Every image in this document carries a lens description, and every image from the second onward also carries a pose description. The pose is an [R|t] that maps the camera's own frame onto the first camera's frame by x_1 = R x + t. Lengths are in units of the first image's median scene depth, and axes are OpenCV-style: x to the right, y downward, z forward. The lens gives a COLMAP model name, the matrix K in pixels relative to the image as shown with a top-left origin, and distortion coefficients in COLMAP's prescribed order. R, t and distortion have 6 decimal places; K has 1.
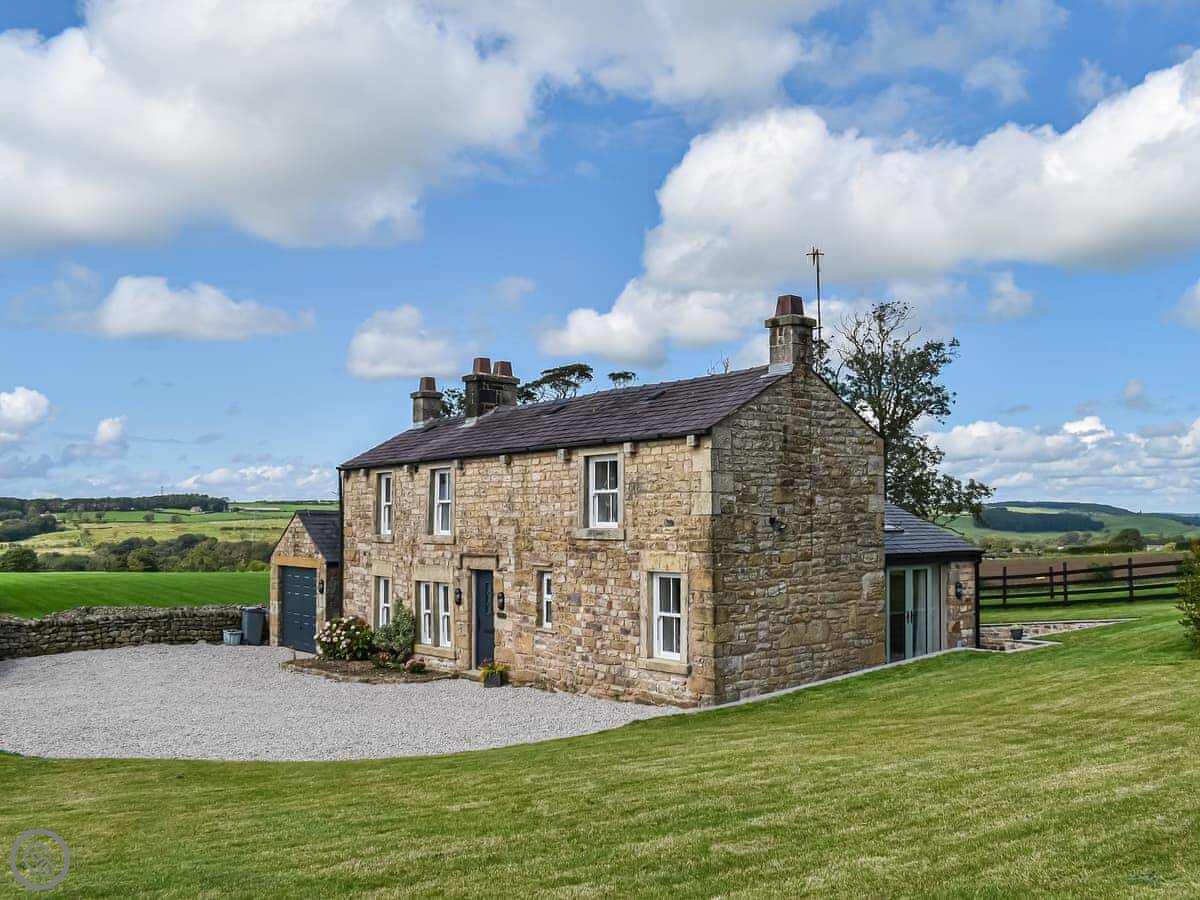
lens RADIAL K [[1049.5, 0, 596.3], [0, 1049.5, 469.0], [0, 0, 1]] dist [-0.099656, 0.011226]
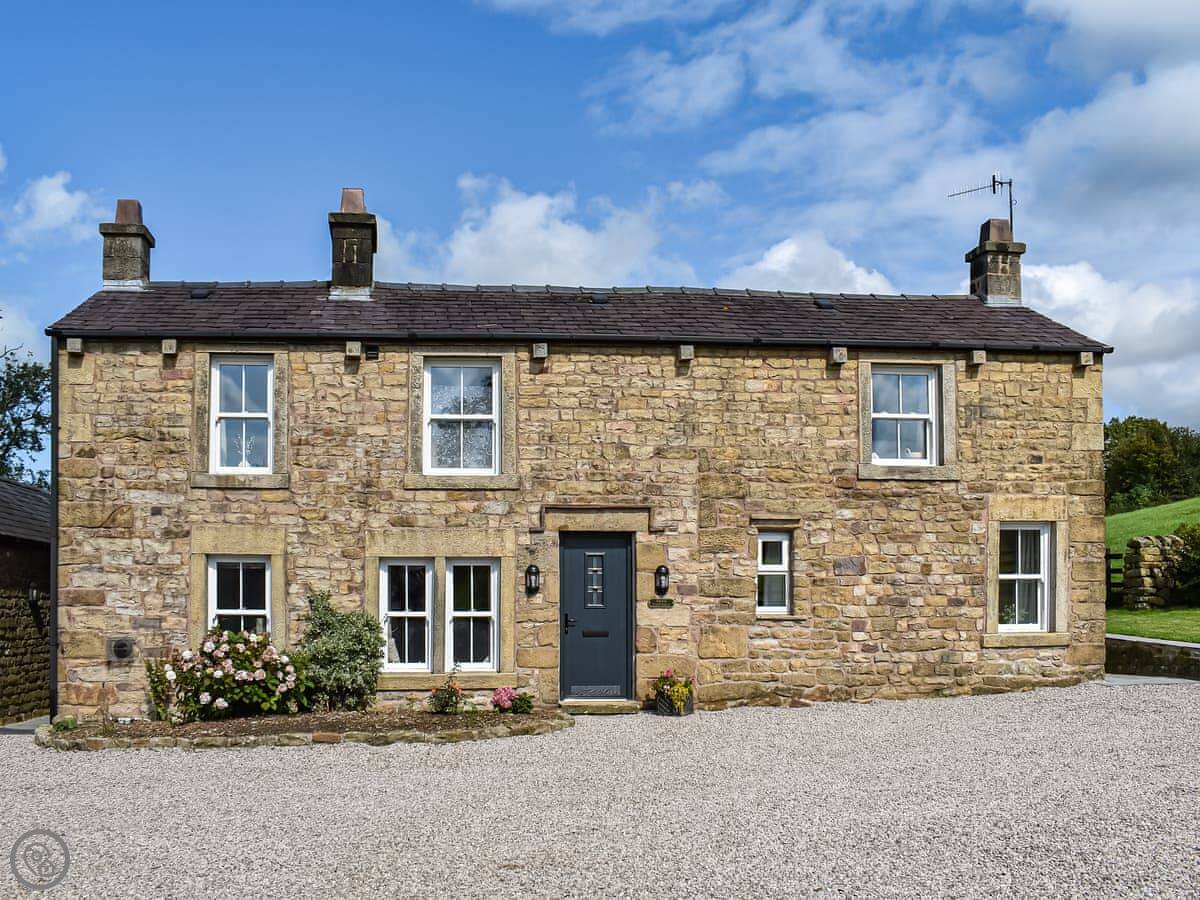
lens RADIAL K [[1049.5, 0, 596.3], [0, 1049.5, 469.0], [0, 0, 1]] dist [-0.099656, 0.011226]
pose [[0.573563, 0.035541, 0.818390, -0.706414], [-0.050172, 0.998707, -0.008209, 0.076006], [-0.817623, -0.036352, 0.574605, 0.761815]]
